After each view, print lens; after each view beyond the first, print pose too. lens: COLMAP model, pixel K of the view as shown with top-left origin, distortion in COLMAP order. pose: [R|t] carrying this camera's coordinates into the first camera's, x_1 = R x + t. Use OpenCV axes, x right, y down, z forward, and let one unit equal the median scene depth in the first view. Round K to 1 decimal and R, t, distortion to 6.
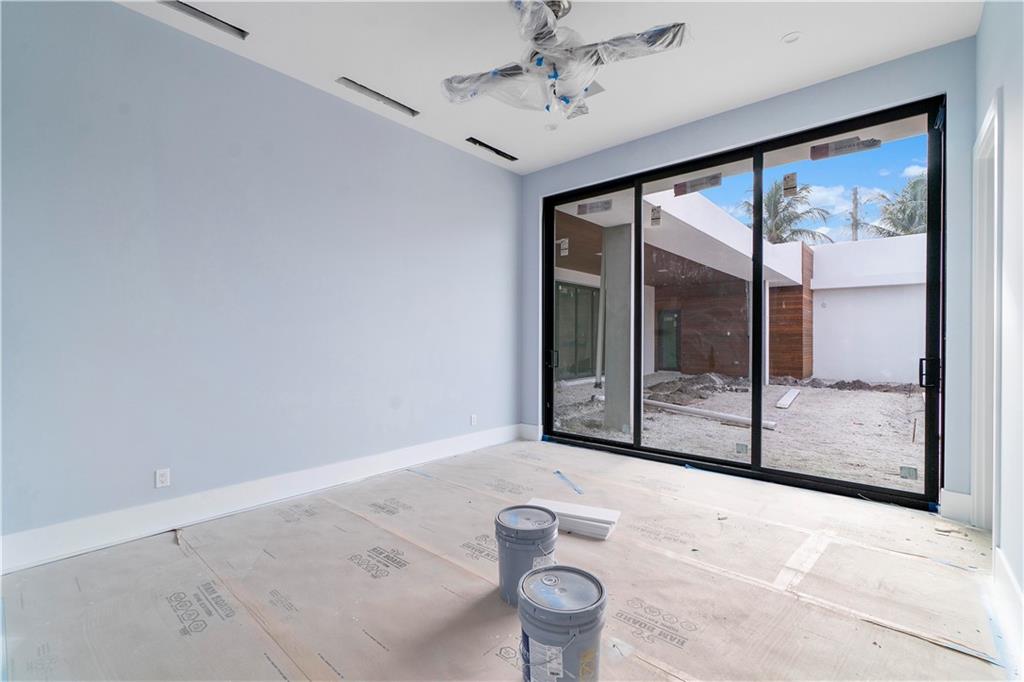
lens RADIAL K [[456.9, 0, 512.0], [0, 456.9, 341.0], [0, 0, 1]] dist [-0.000138, 0.000000]
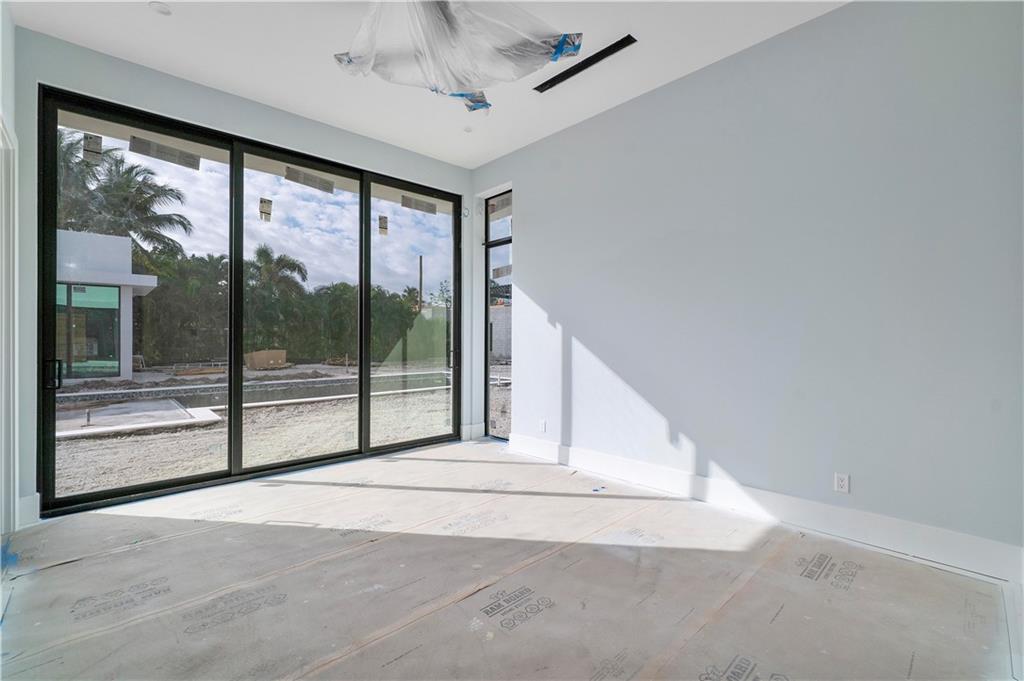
lens RADIAL K [[455.2, 0, 512.0], [0, 455.2, 340.5], [0, 0, 1]] dist [-0.000673, -0.000049]
pose [[0.116985, 0.002510, 0.993130, -0.578697], [0.005182, 0.999982, -0.003138, 0.008406], [-0.993120, 0.005513, 0.116970, 0.485309]]
